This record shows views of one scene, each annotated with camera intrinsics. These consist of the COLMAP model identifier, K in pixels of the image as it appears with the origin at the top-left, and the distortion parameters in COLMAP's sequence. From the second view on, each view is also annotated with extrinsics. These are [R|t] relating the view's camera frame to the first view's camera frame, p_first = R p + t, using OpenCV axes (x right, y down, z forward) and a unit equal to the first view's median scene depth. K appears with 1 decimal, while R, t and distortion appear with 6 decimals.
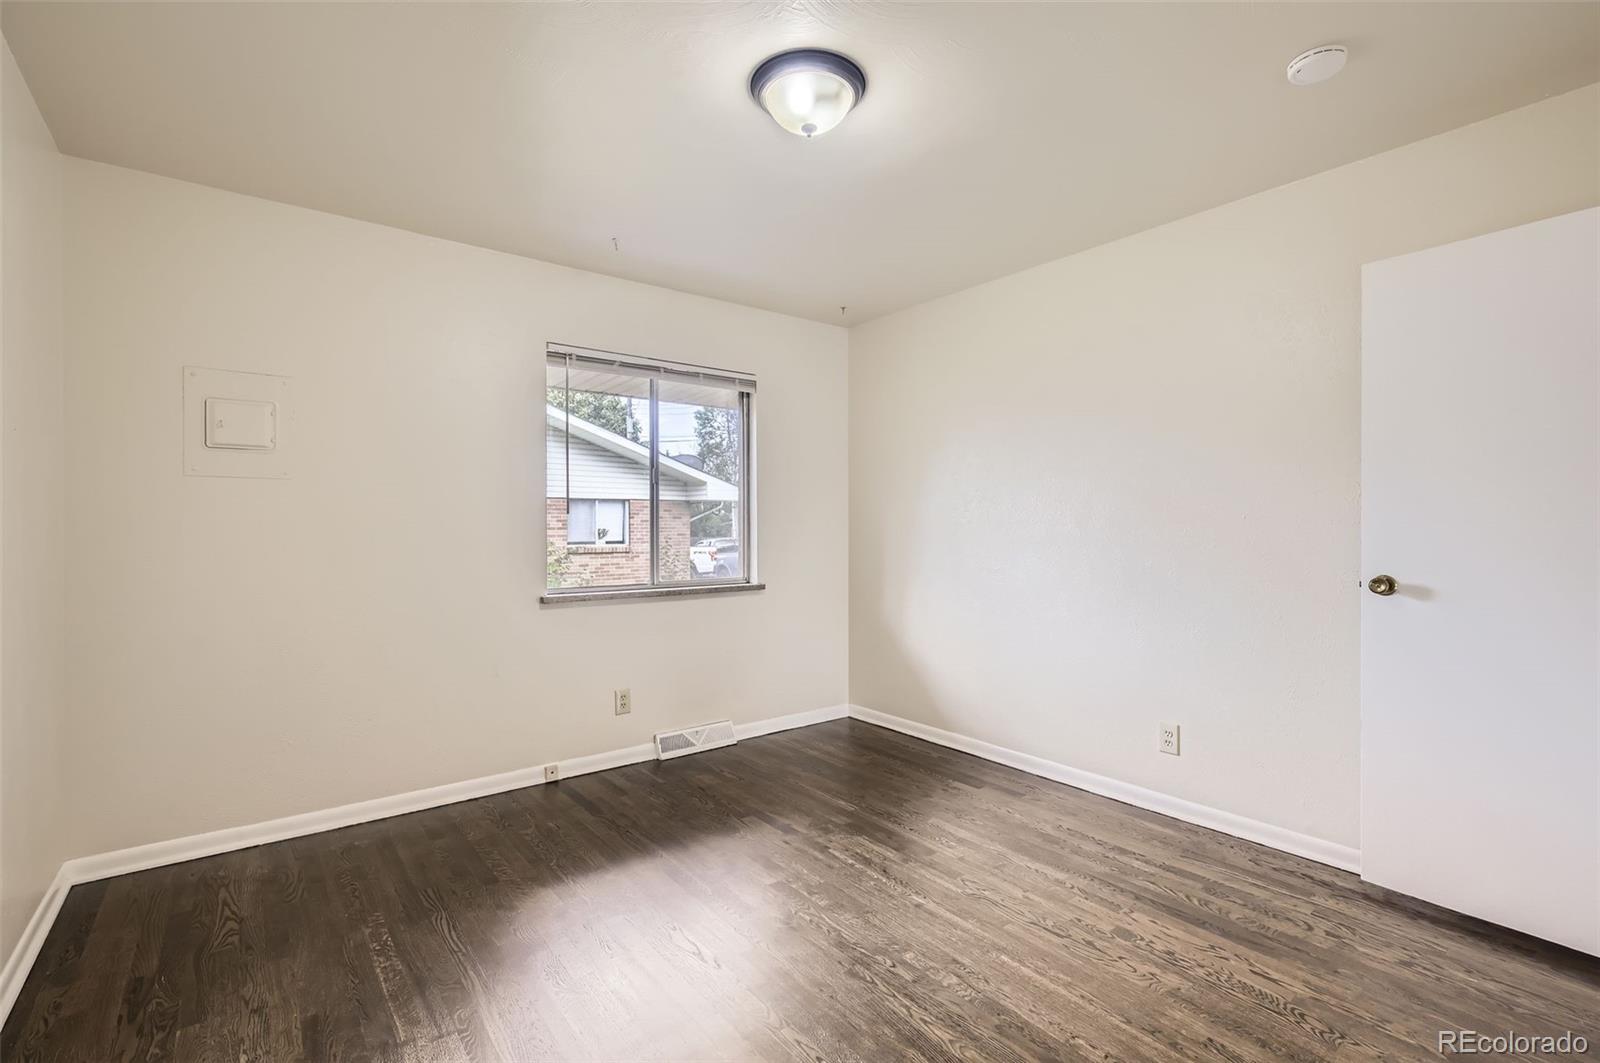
lens RADIAL K [[725.5, 0, 804.8], [0, 725.5, 530.8], [0, 0, 1]] dist [0.001763, 0.000069]
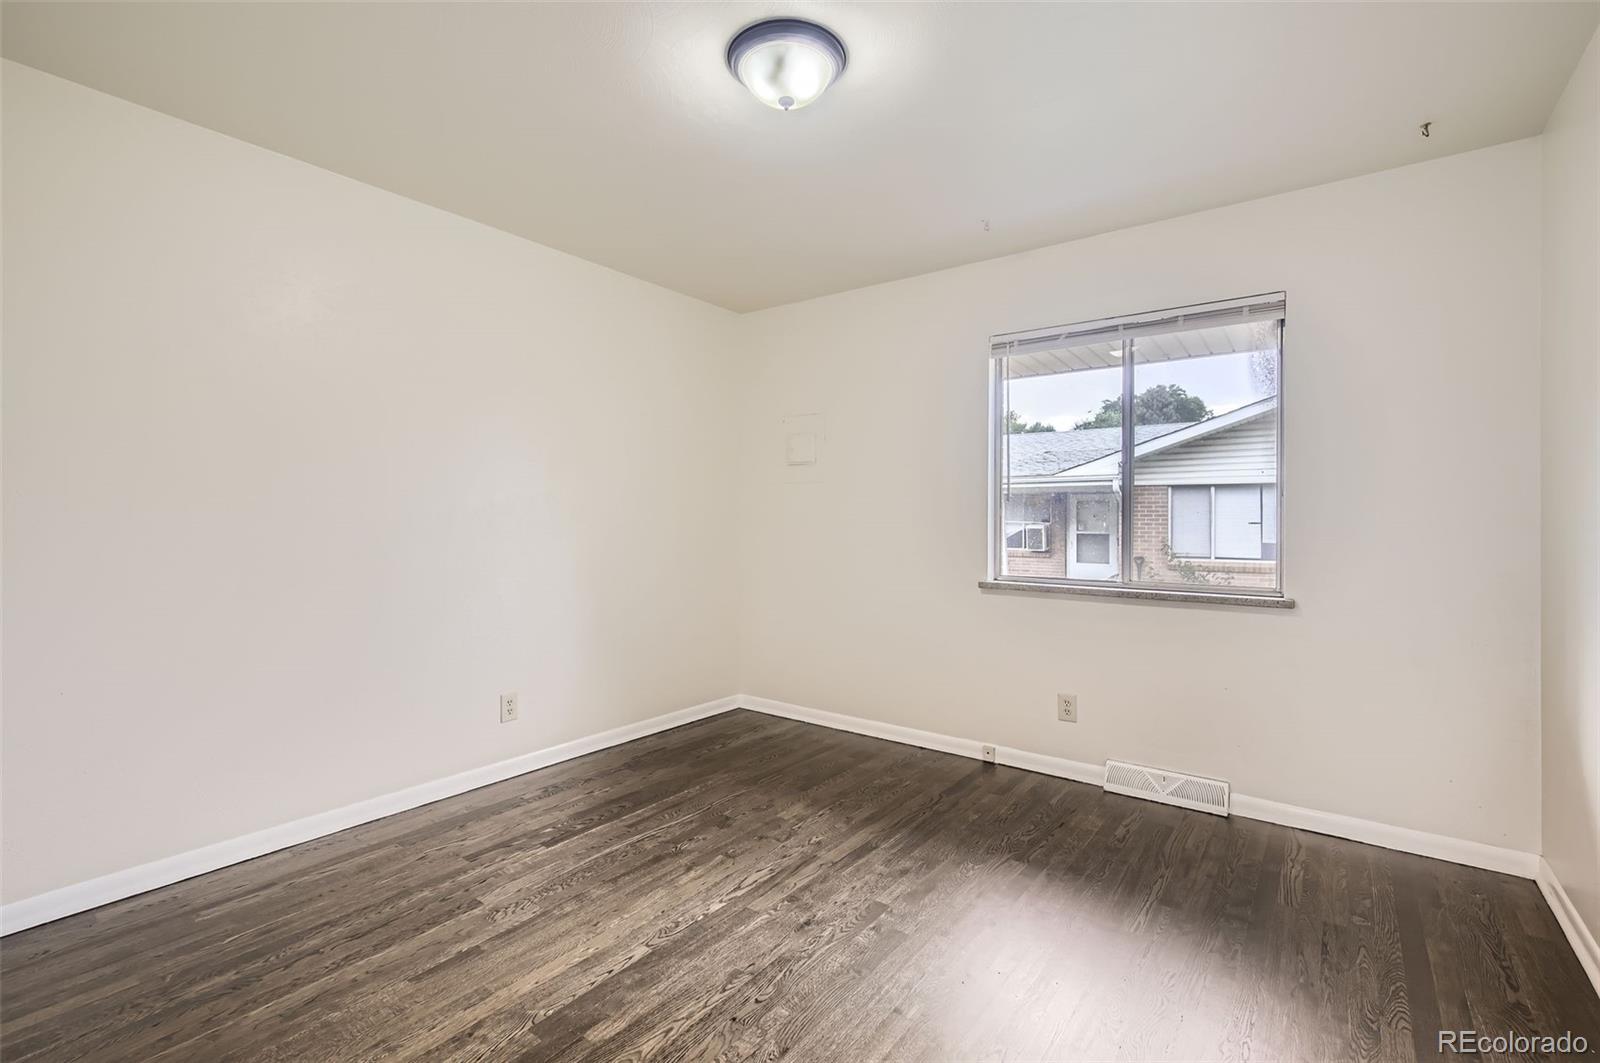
lens RADIAL K [[726.3, 0, 795.7], [0, 726.3, 525.9], [0, 0, 1]] dist [0.012242, 0.000182]
pose [[0.256656, 0.014746, -0.966390, 0.591589], [-0.008557, 0.999879, 0.012984, -0.001165], [0.966465, 0.004937, 0.256751, 0.479115]]
